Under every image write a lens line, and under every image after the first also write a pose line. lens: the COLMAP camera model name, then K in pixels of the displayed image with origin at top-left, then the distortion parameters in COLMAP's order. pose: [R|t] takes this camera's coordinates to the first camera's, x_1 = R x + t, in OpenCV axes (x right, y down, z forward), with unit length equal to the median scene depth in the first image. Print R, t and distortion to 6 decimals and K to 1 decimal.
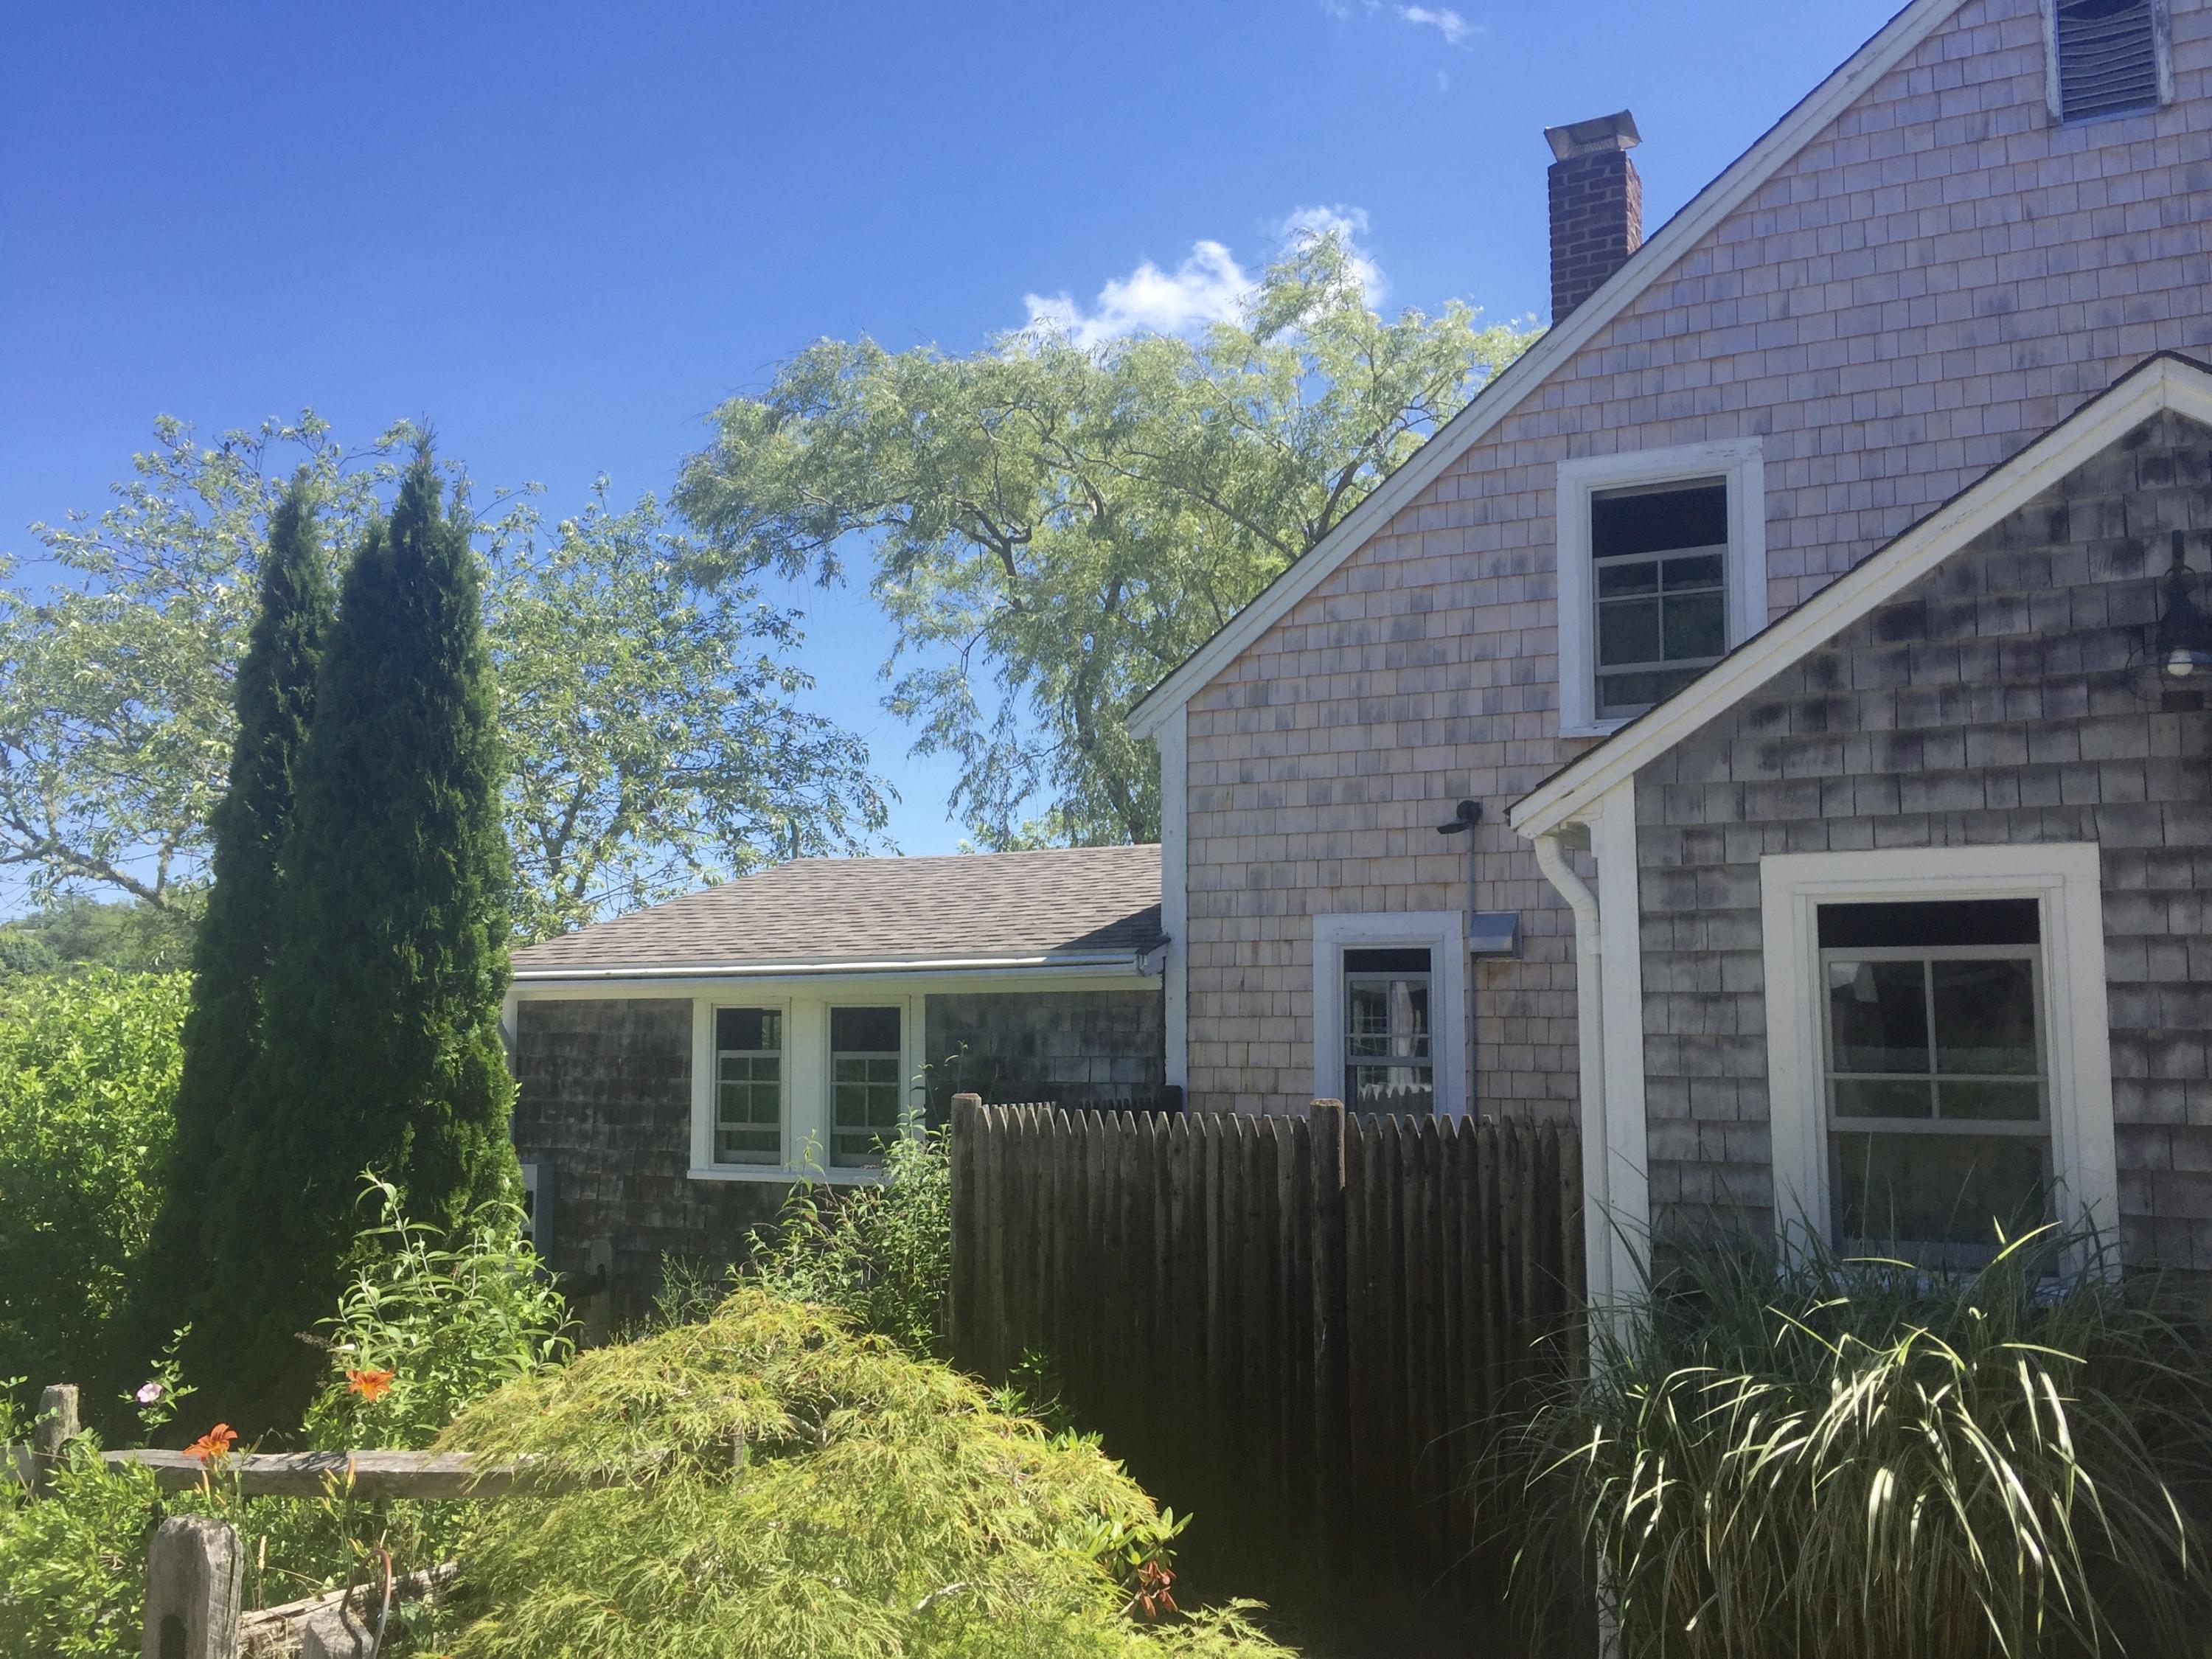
lens RADIAL K [[1907.7, 0, 1104.7], [0, 1907.7, 840.6], [0, 0, 1]] dist [0.076842, -0.106066]
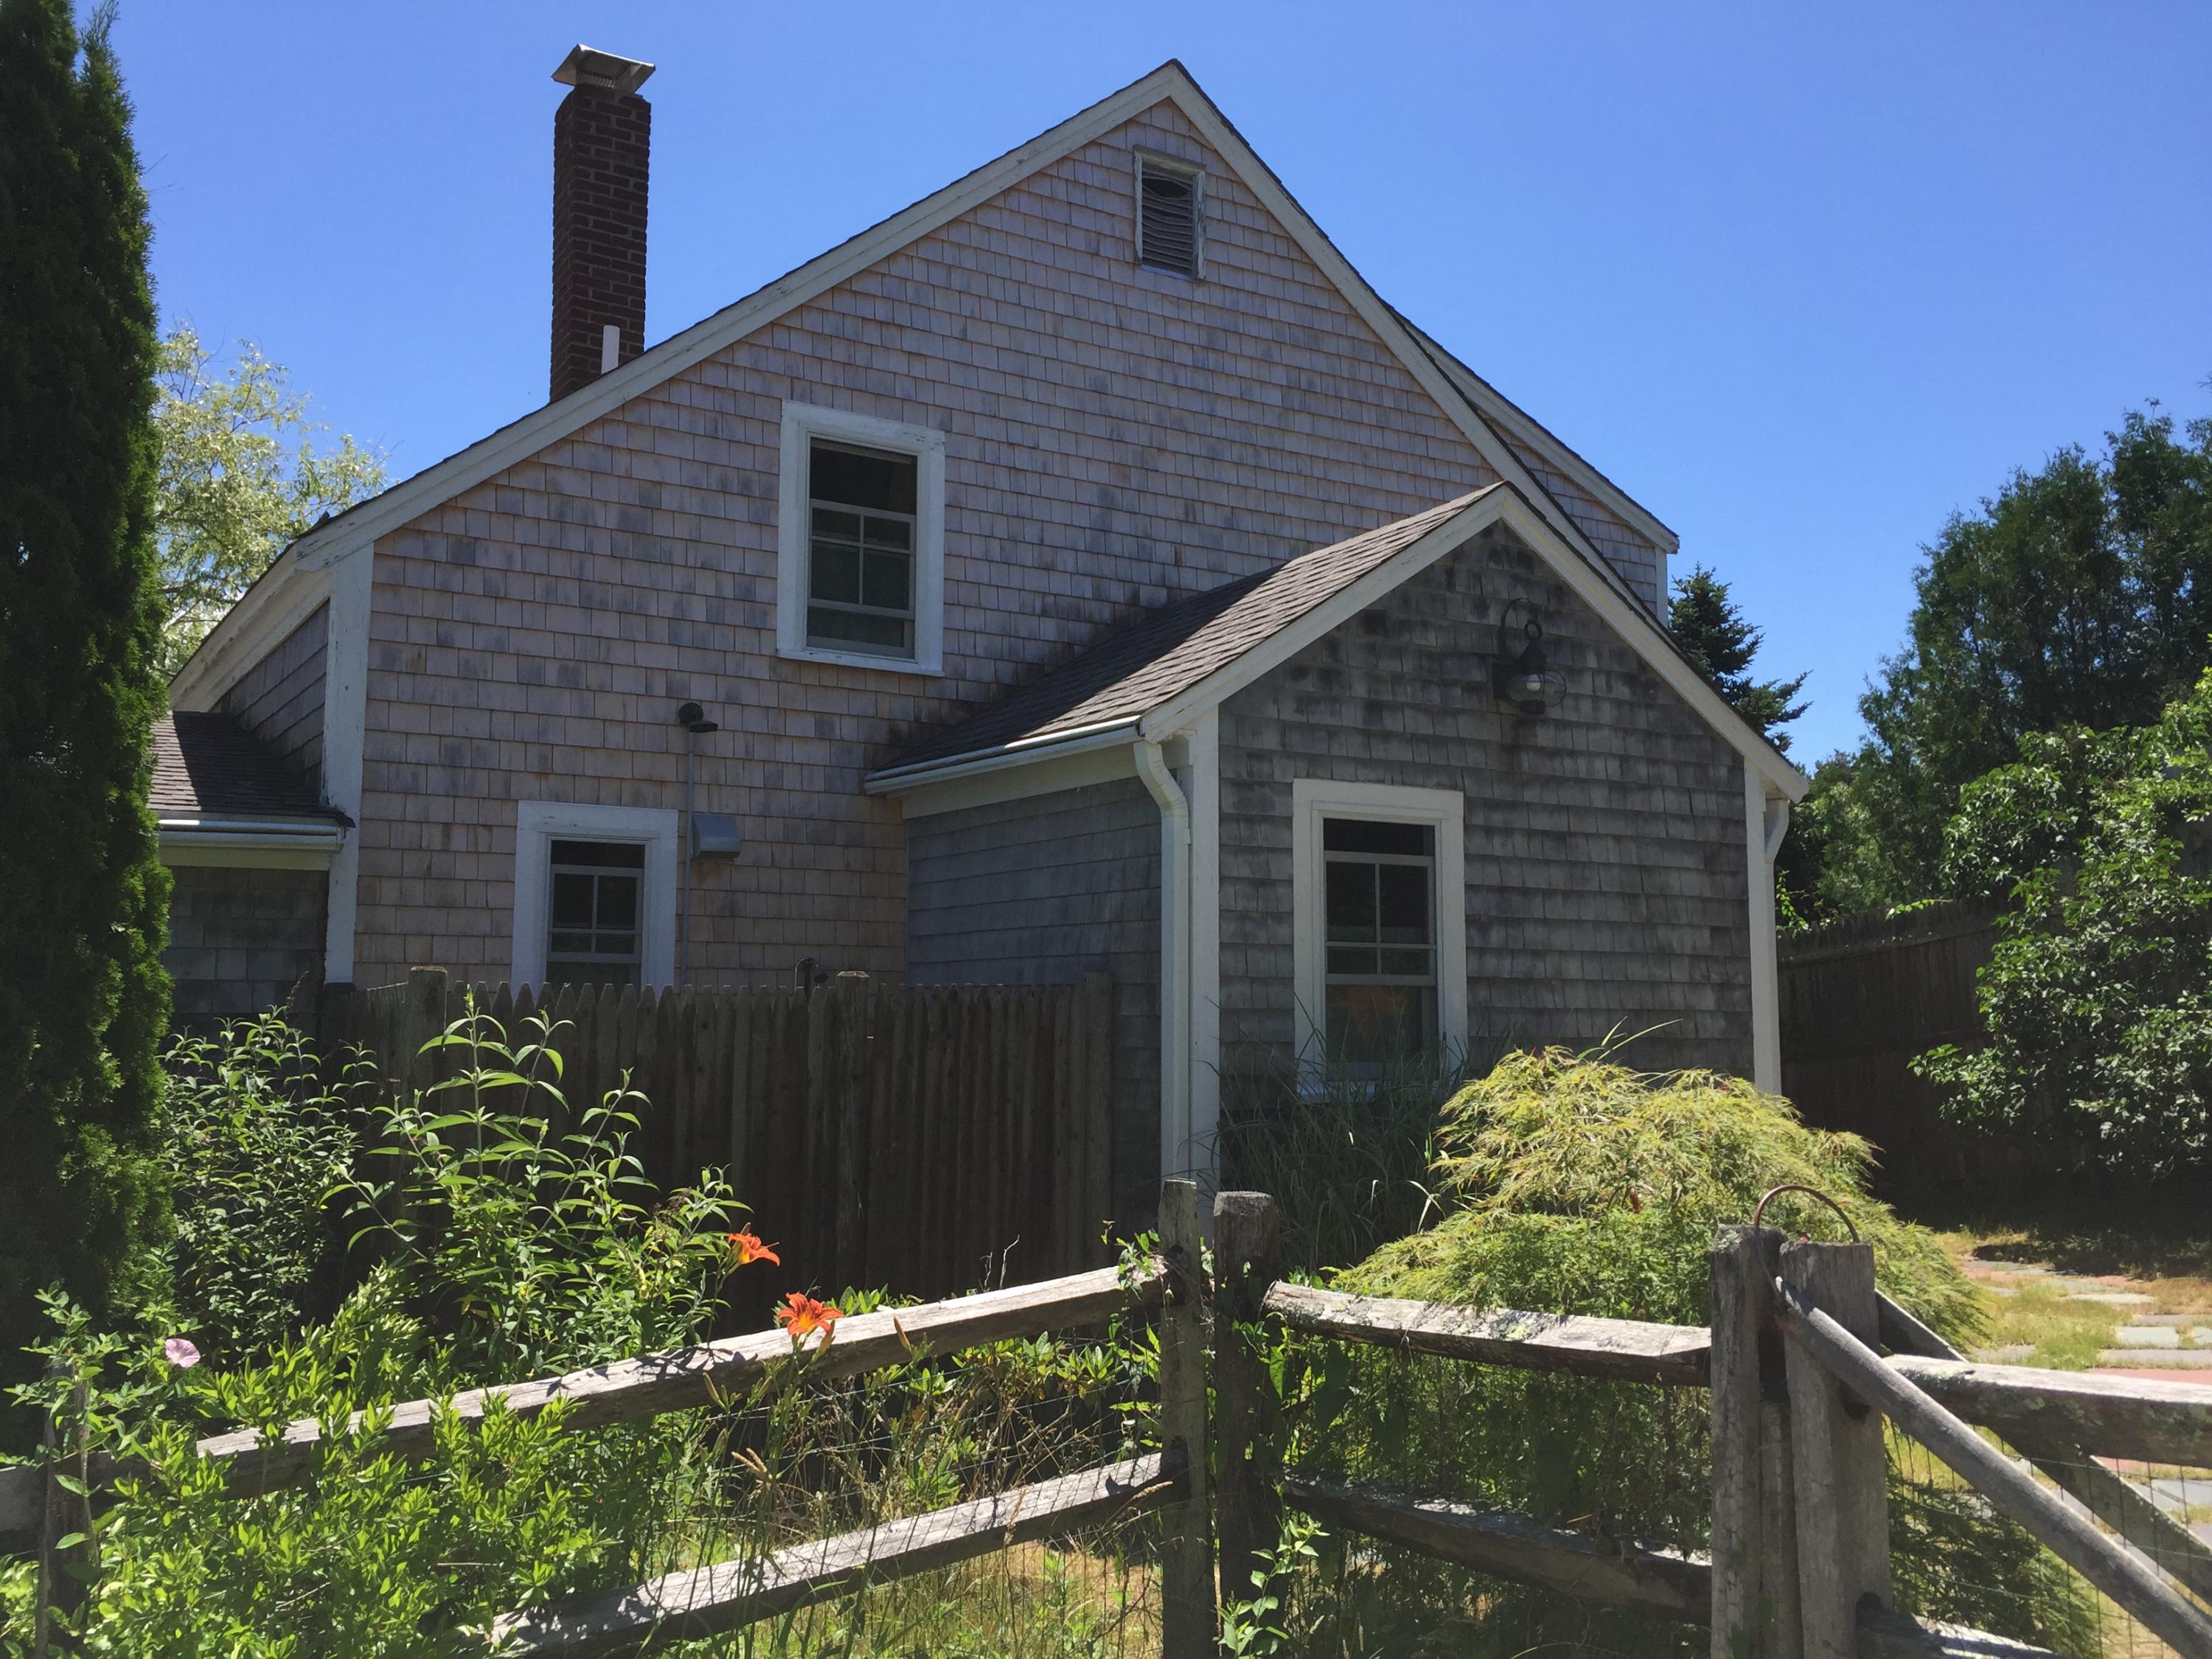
lens RADIAL K [[1907.7, 0, 1087.6], [0, 1907.7, 845.0], [0, 0, 1]] dist [0.076842, -0.106066]
pose [[0.525944, 0.081205, 0.846634, -0.608070], [-0.083282, 0.995565, -0.043753, 0.088903], [-0.846432, -0.047498, 0.530374, 0.304596]]
